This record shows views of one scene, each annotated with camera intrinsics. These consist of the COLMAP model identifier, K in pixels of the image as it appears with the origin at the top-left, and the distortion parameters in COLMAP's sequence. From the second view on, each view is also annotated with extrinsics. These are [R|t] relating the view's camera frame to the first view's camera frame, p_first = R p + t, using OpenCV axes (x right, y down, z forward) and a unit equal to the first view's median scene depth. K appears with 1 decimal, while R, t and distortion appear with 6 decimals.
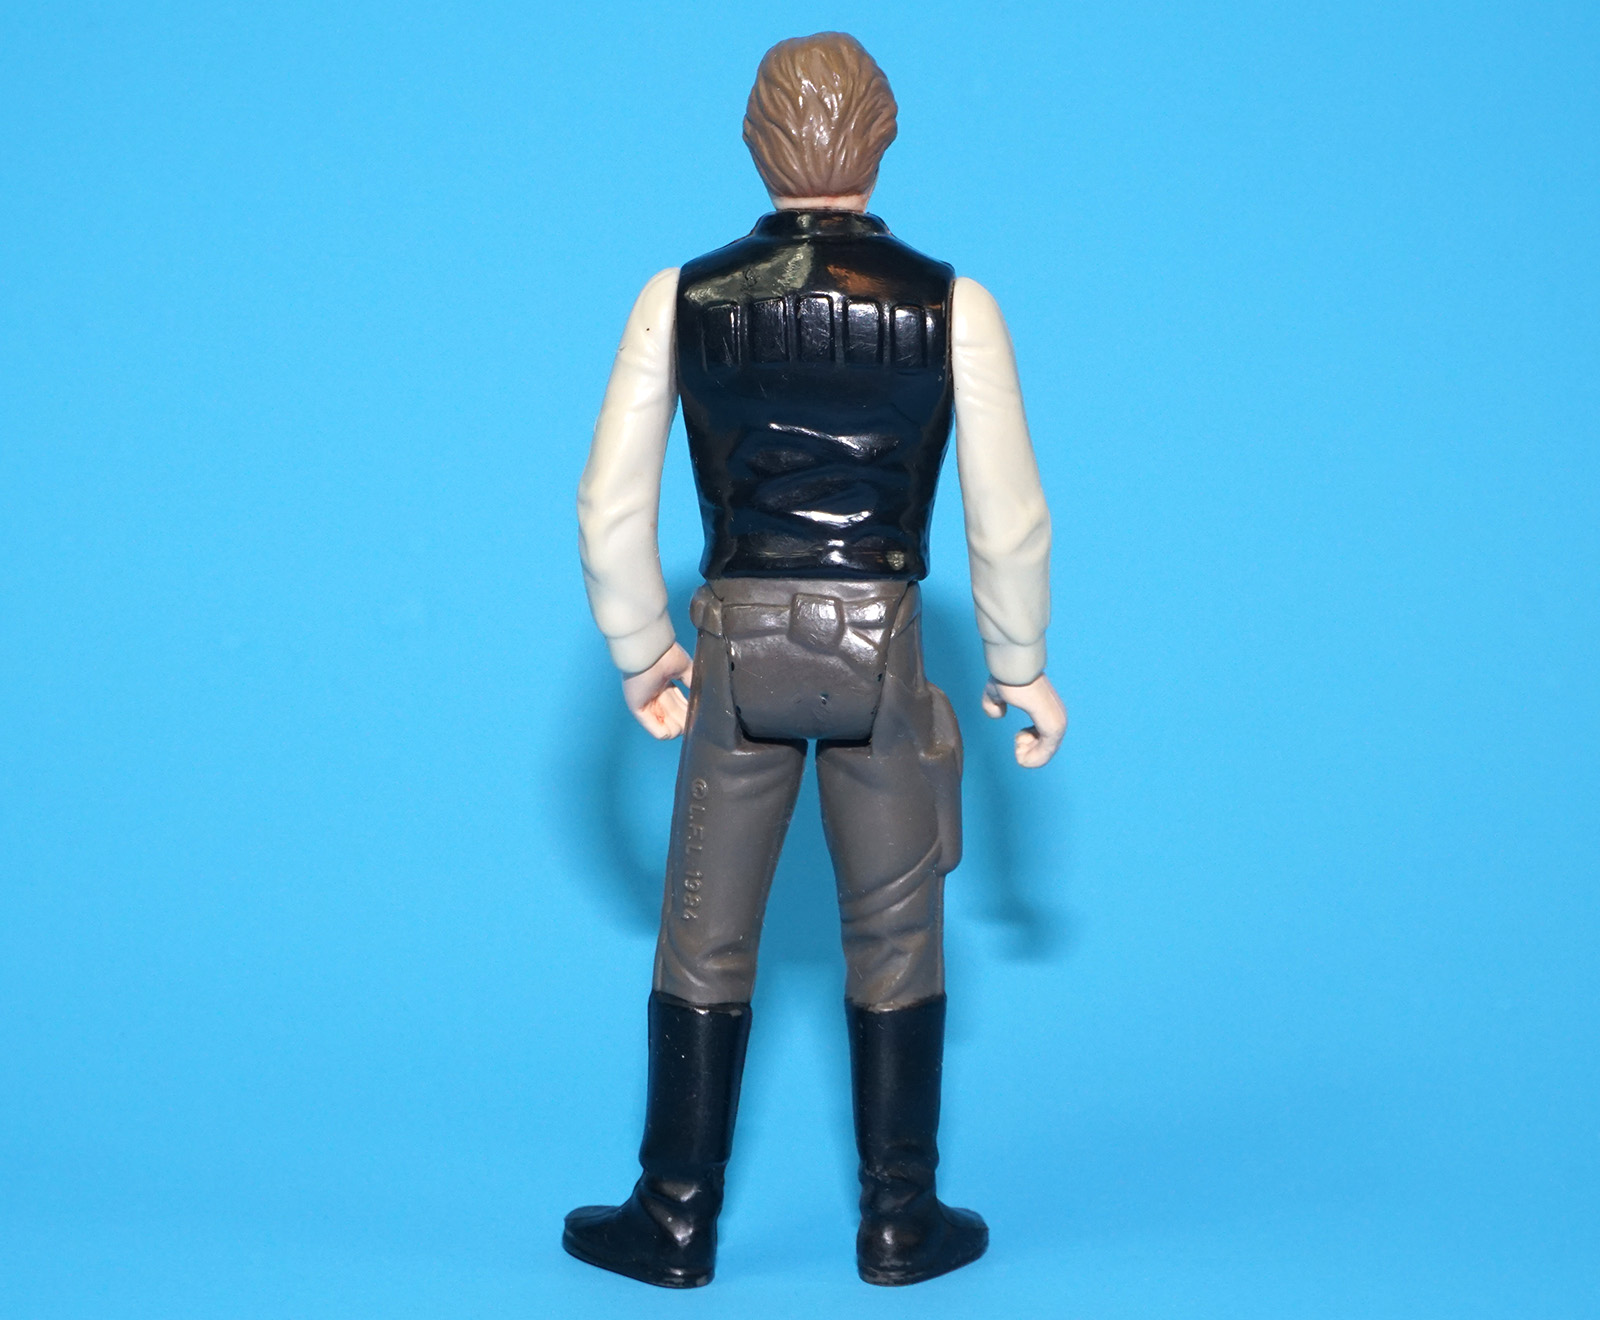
lens RADIAL K [[4827.2, 0, 800.0], [0, 4827.2, 660.0], [0, 0, 1]] dist [0.135878, 1.031763]
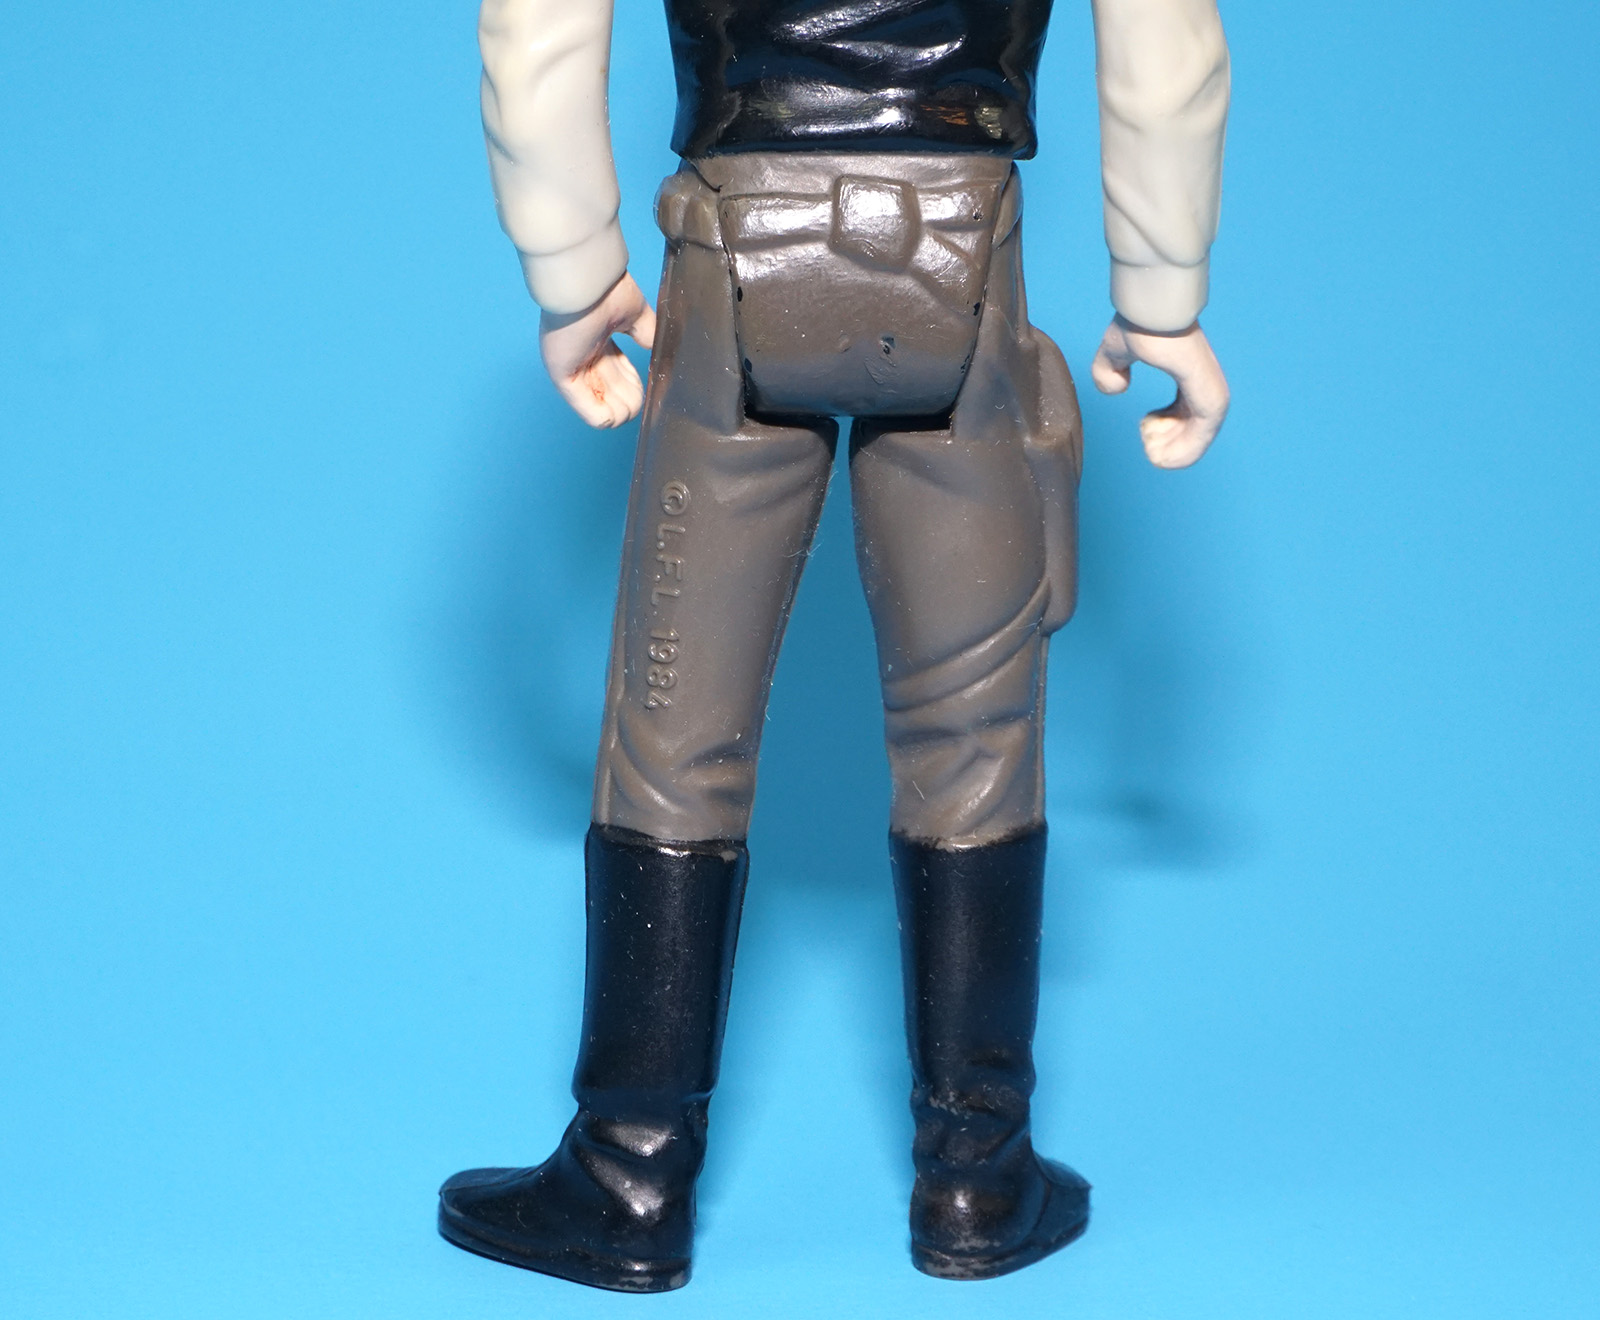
lens RADIAL K [[4827.2, 0, 800.0], [0, 4827.2, 660.0], [0, 0, 1]] dist [0.135878, 1.031763]
pose [[0.992403, -0.012145, 0.122432, -0.081337], [0.011784, 0.999924, 0.003672, 0.045318], [-0.122467, -0.002202, 0.992470, 0.371982]]
